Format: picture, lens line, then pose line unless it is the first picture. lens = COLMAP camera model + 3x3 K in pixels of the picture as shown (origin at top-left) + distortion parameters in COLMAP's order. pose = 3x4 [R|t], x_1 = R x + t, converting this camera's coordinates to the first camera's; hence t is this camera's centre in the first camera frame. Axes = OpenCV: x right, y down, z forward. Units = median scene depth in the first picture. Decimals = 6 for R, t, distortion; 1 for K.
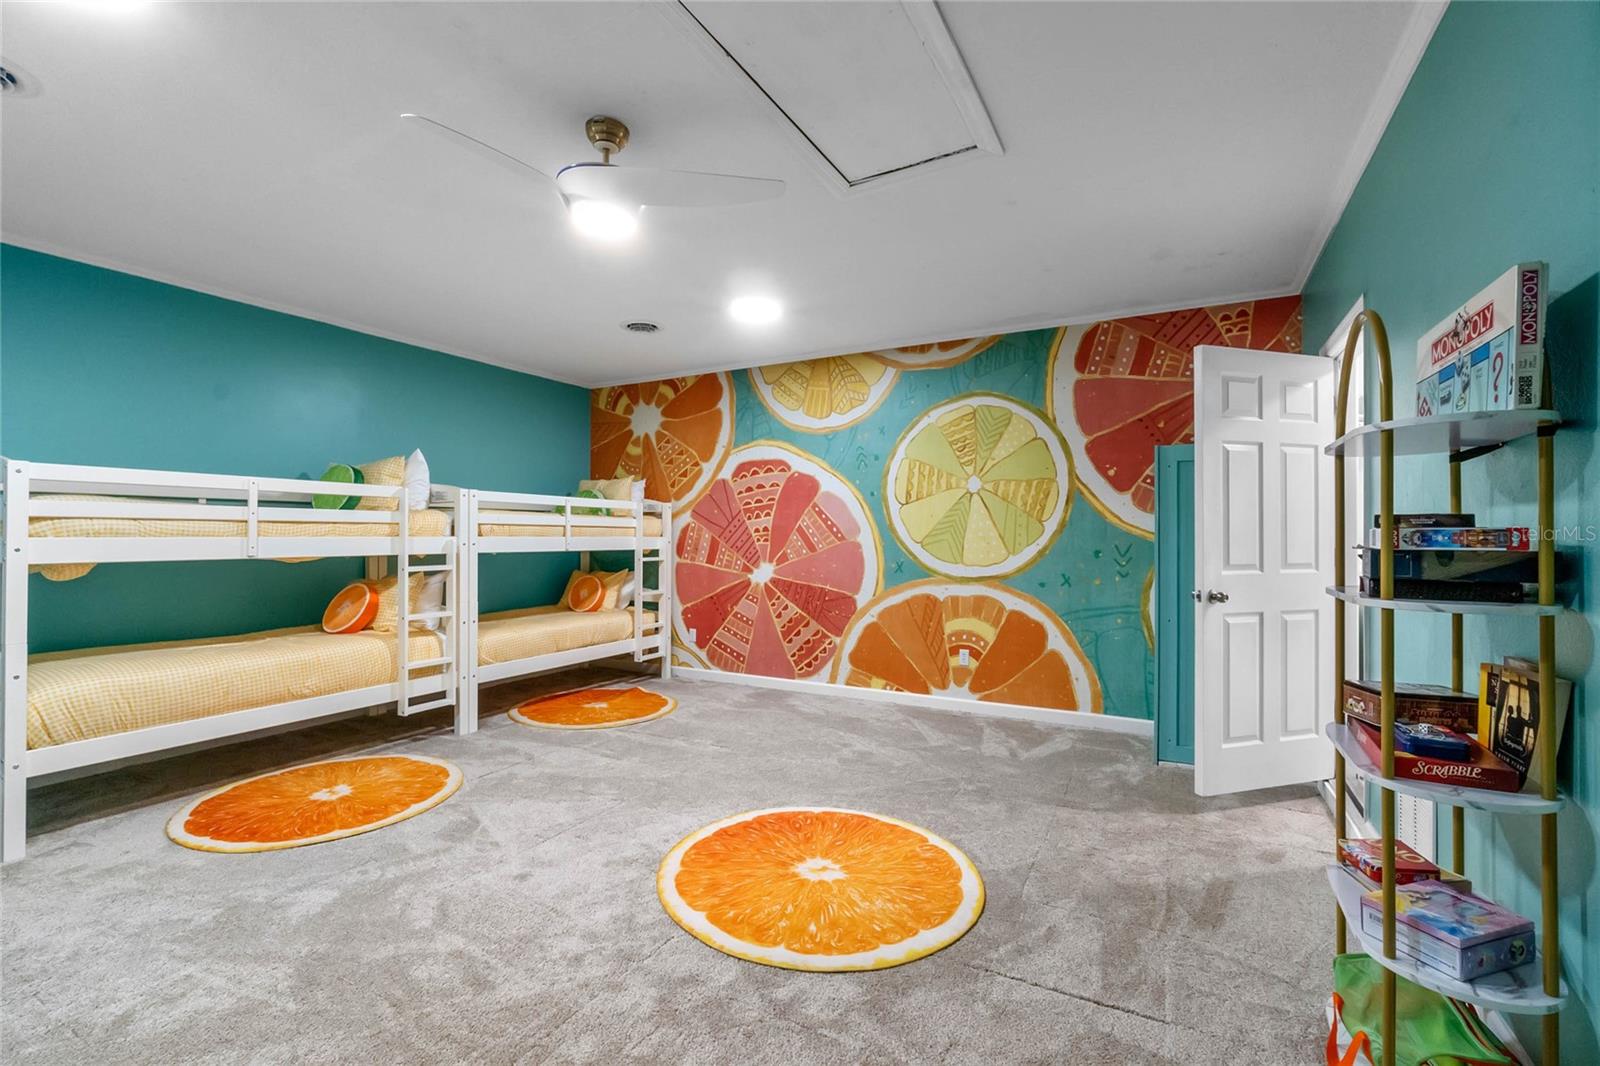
lens RADIAL K [[696.3, 0, 798.6], [0, 696.3, 526.7], [0, 0, 1]] dist [0.002470, 0.000240]
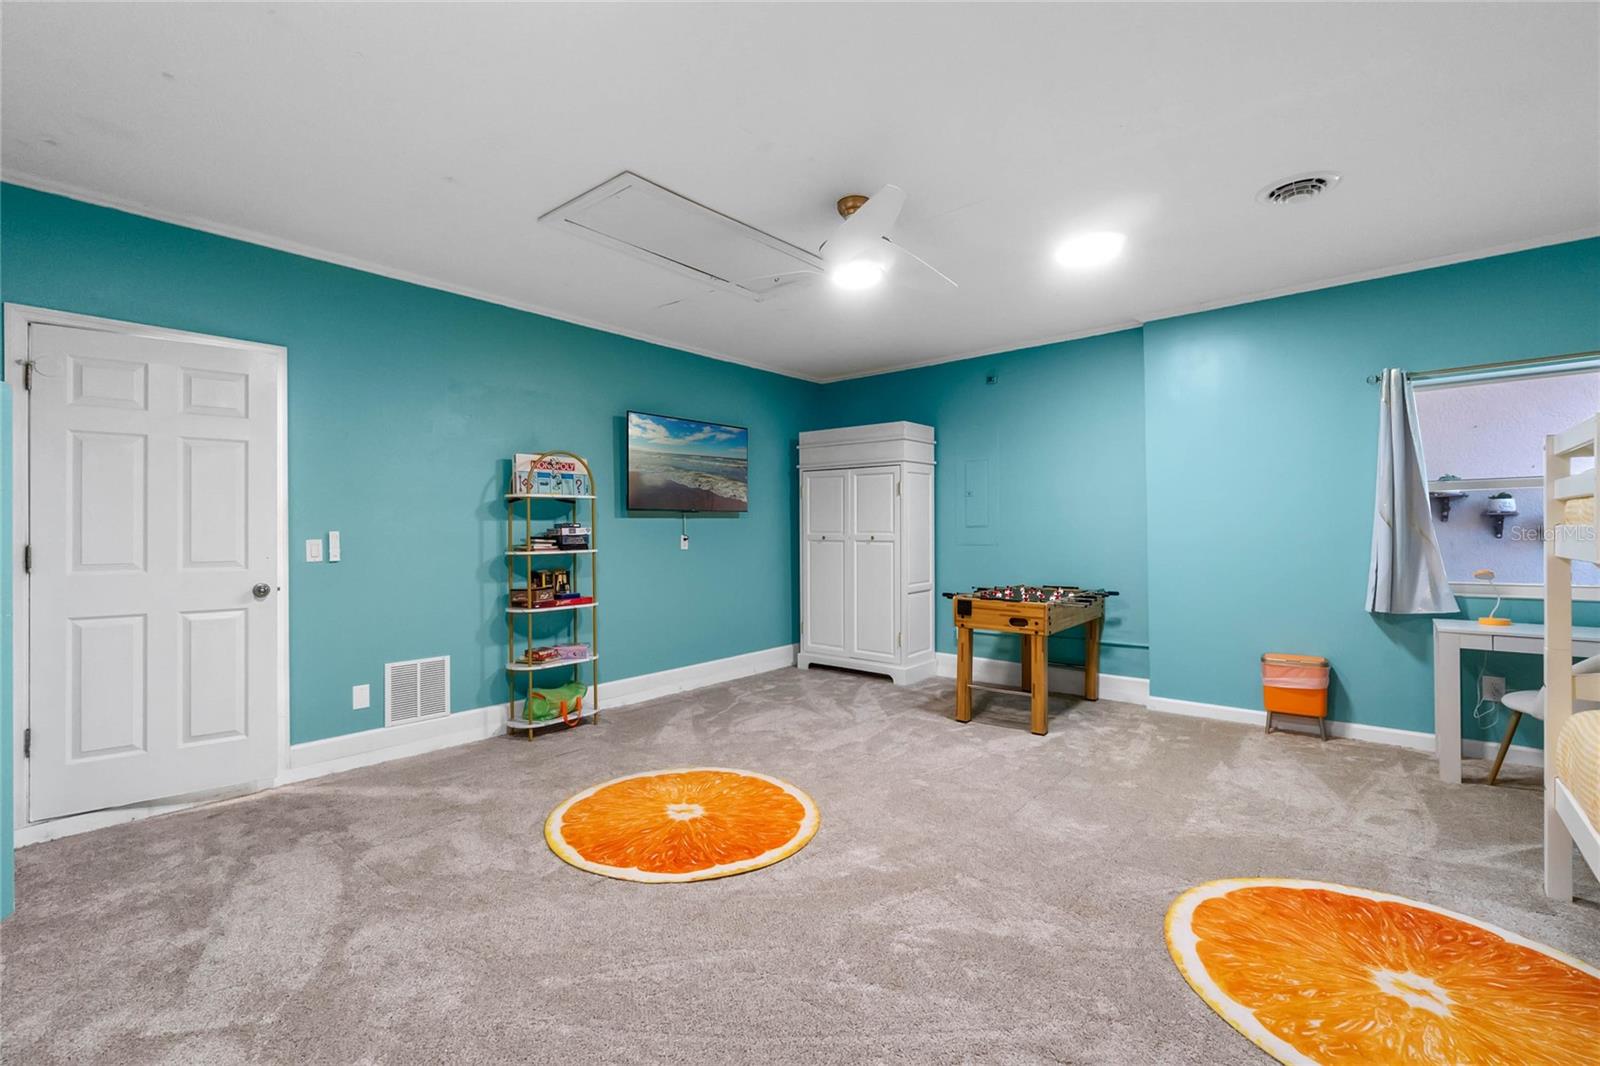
lens RADIAL K [[705.3, 0, 795.1], [0, 705.3, 532.0], [0, 0, 1]] dist [0.000430, 0.000175]
pose [[-0.981166, 0.006076, 0.193072, -0.296980], [0.004286, 0.999944, -0.009687, 0.022018], [-0.193120, -0.008677, -0.981137, 1.636273]]
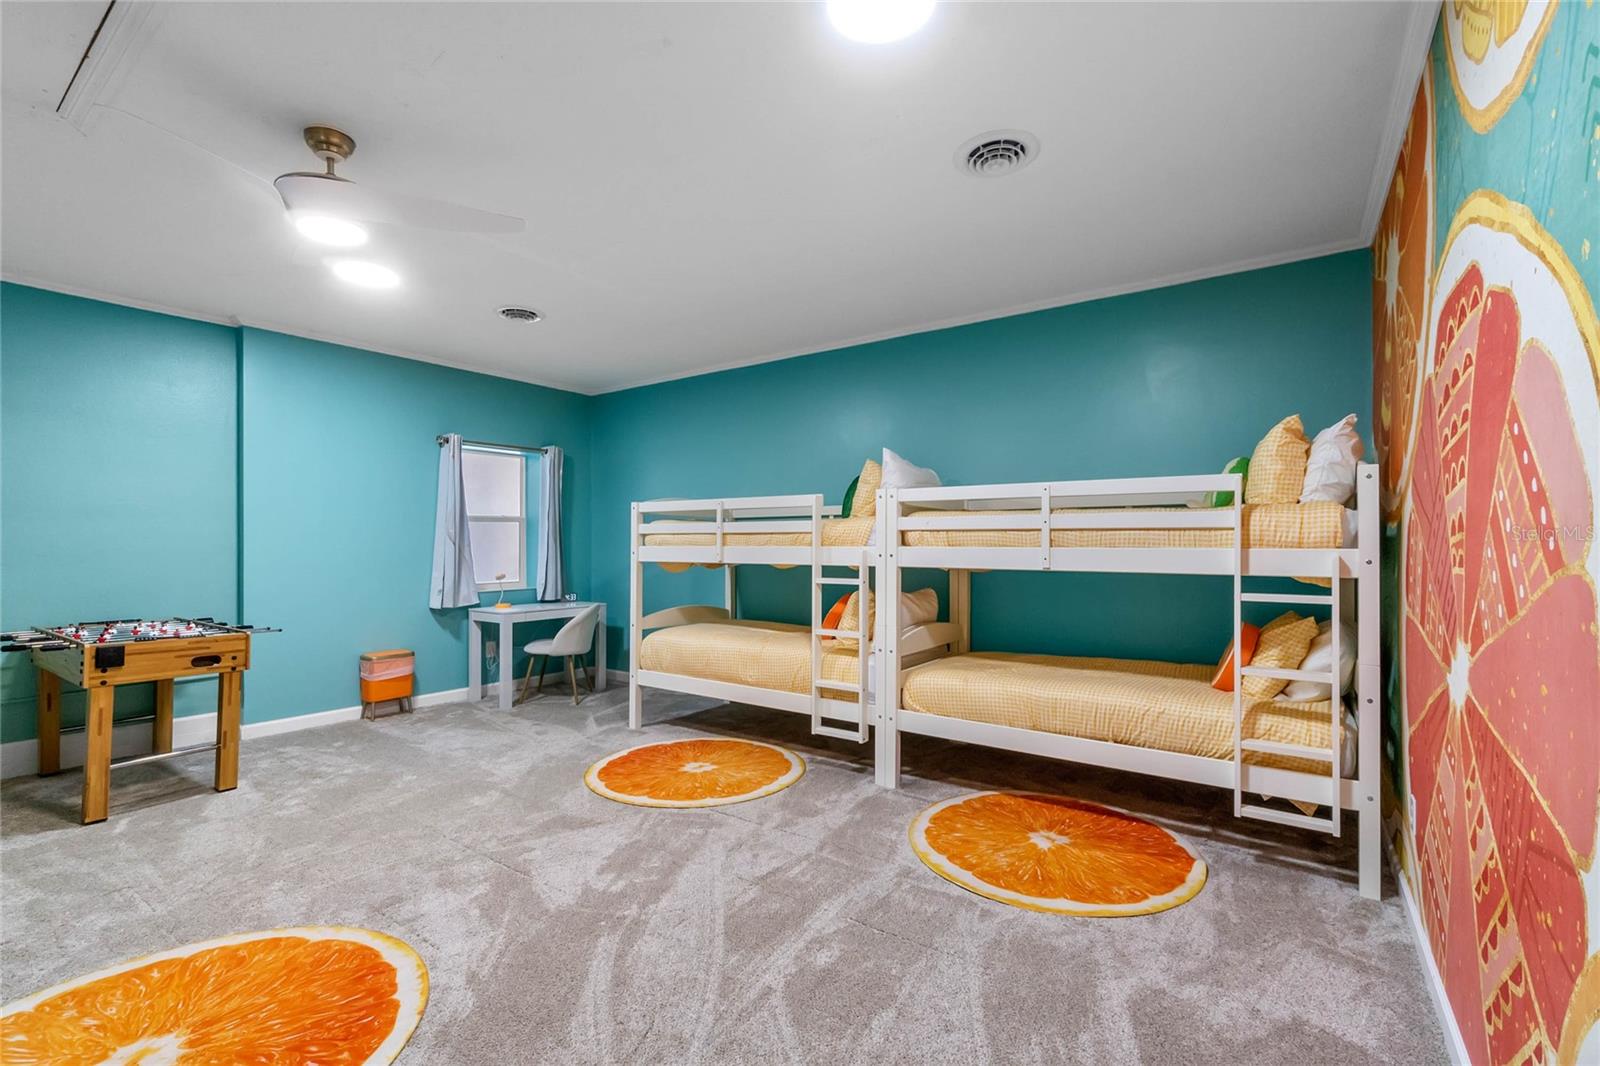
lens RADIAL K [[696.7, 0, 787.9], [0, 696.7, 539.5], [0, 0, 1]] dist [0.000493, 0.000027]
pose [[-0.124008, -0.008216, -0.992247, 0.459218], [0.013011, 0.999866, -0.009905, 0.017199], [0.992196, -0.014139, -0.123884, 1.286363]]
